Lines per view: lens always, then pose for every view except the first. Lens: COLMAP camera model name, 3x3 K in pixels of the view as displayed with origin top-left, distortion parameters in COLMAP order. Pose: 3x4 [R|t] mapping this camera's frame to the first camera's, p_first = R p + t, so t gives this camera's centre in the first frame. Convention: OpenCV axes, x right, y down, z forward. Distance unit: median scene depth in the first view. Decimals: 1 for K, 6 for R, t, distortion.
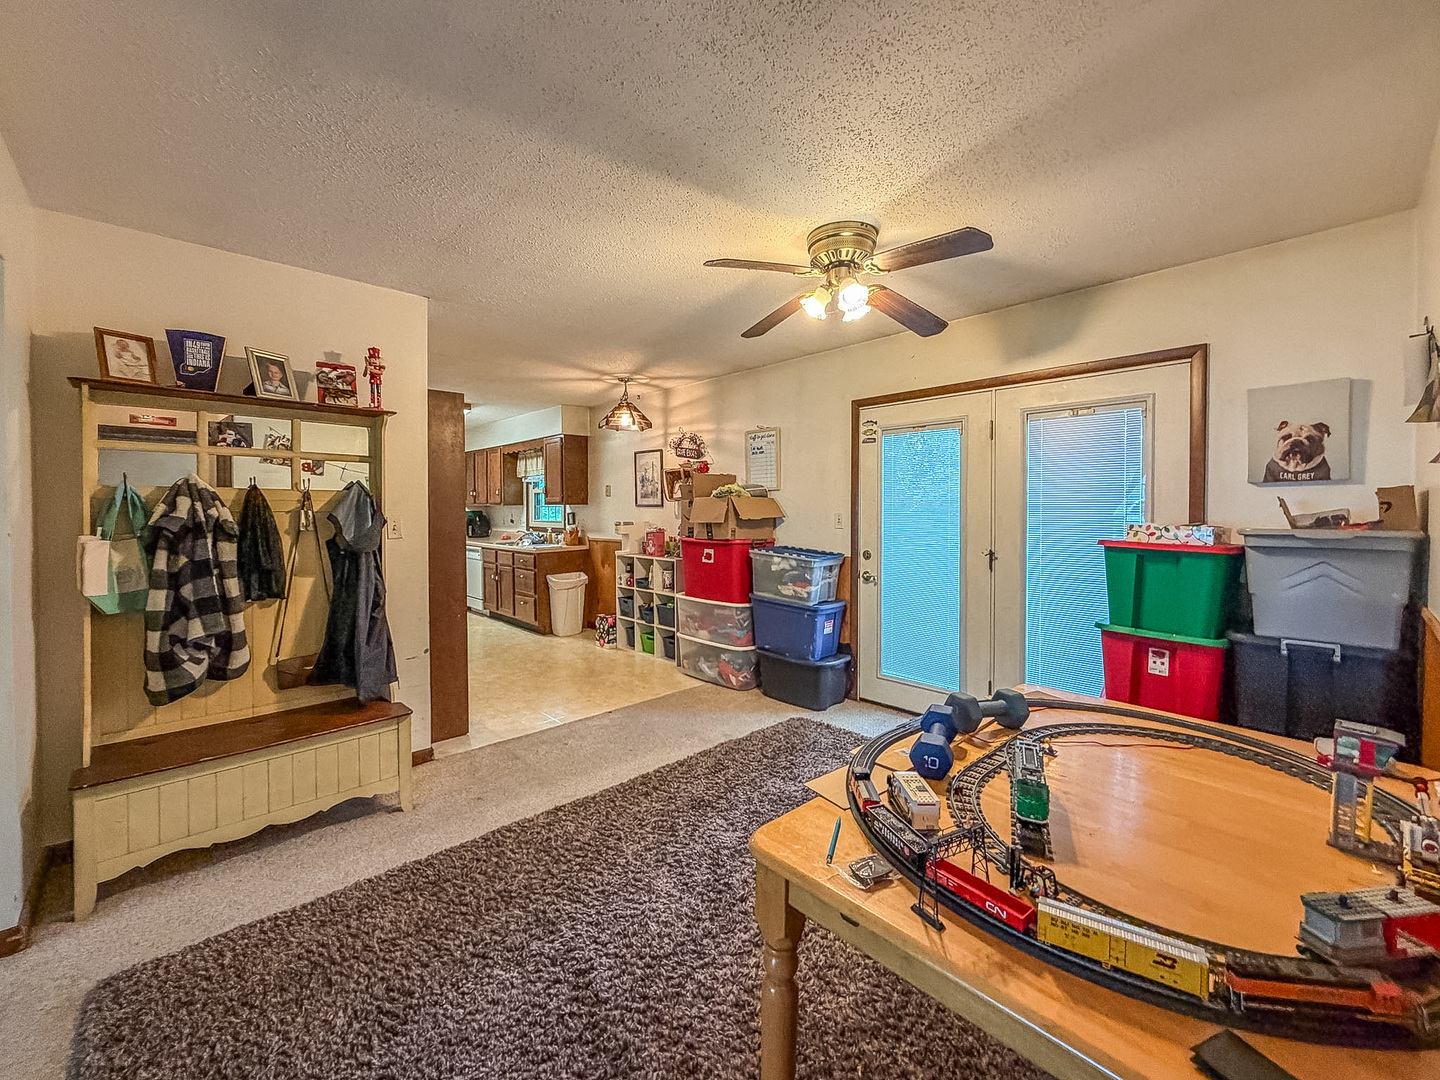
lens RADIAL K [[586.5, 0, 713.1], [0, 586.5, 520.2], [0, 0, 1]] dist [-0.001921, -0.000188]
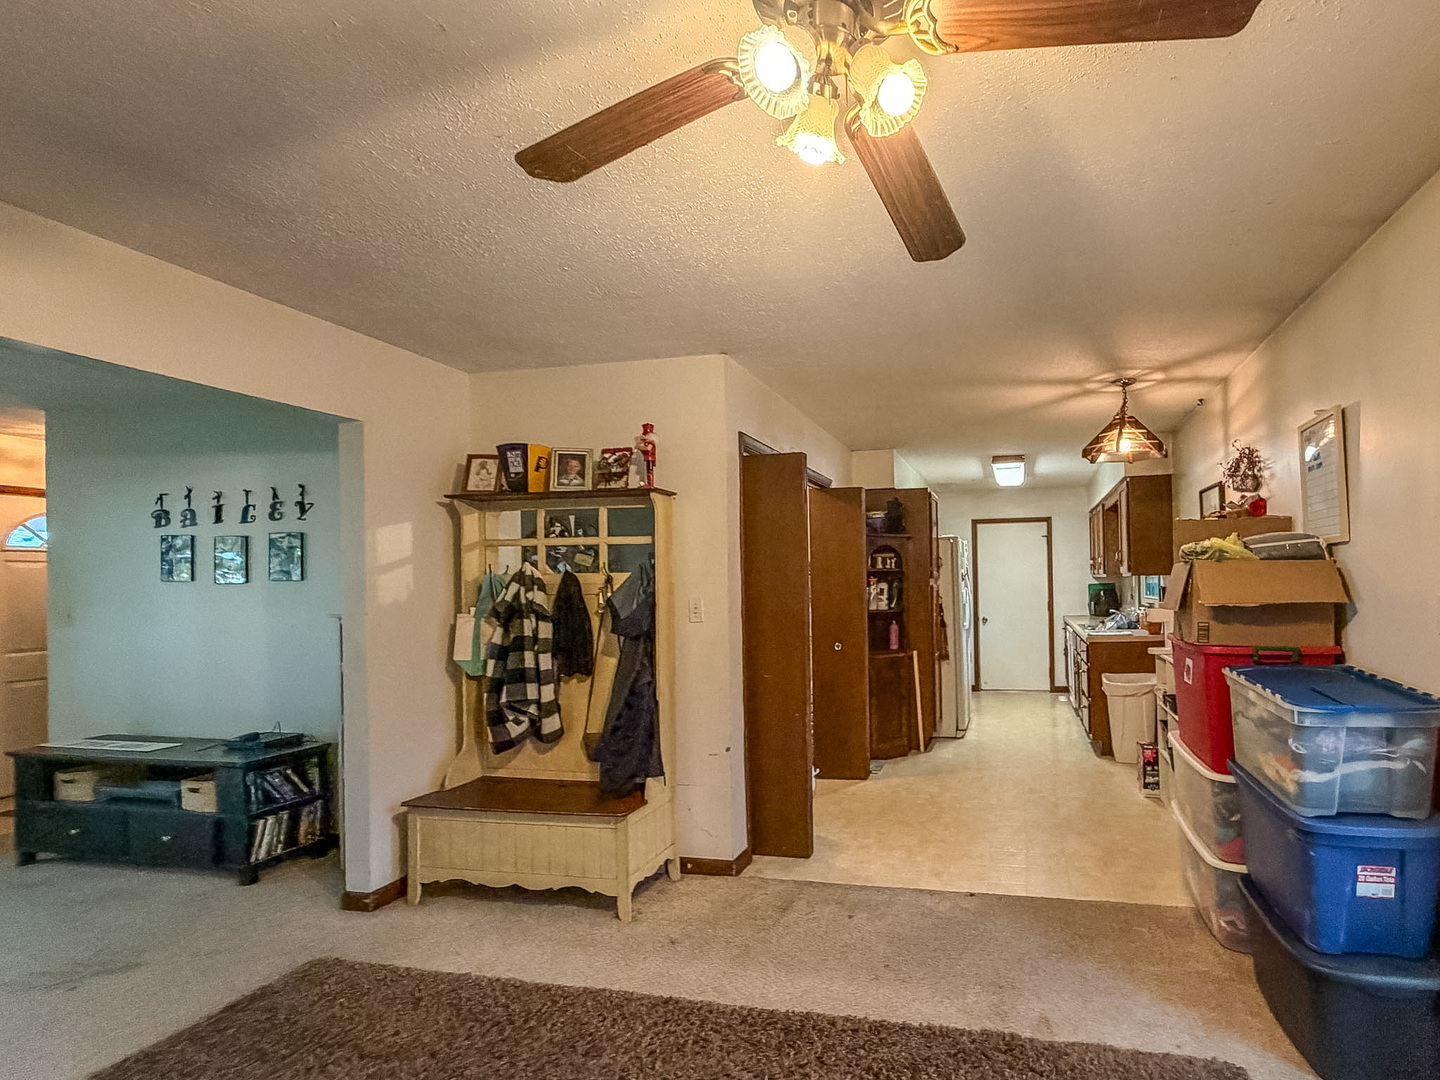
lens RADIAL K [[680.0, 0, 887.4], [0, 680.0, 577.8], [0, 0, 1]] dist [0.000067, 0.000330]
pose [[0.586486, -0.010541, -0.809891, 0.536249], [-0.001671, 0.999897, -0.014224, -0.025303], [0.809958, 0.009696, 0.586408, 0.644153]]
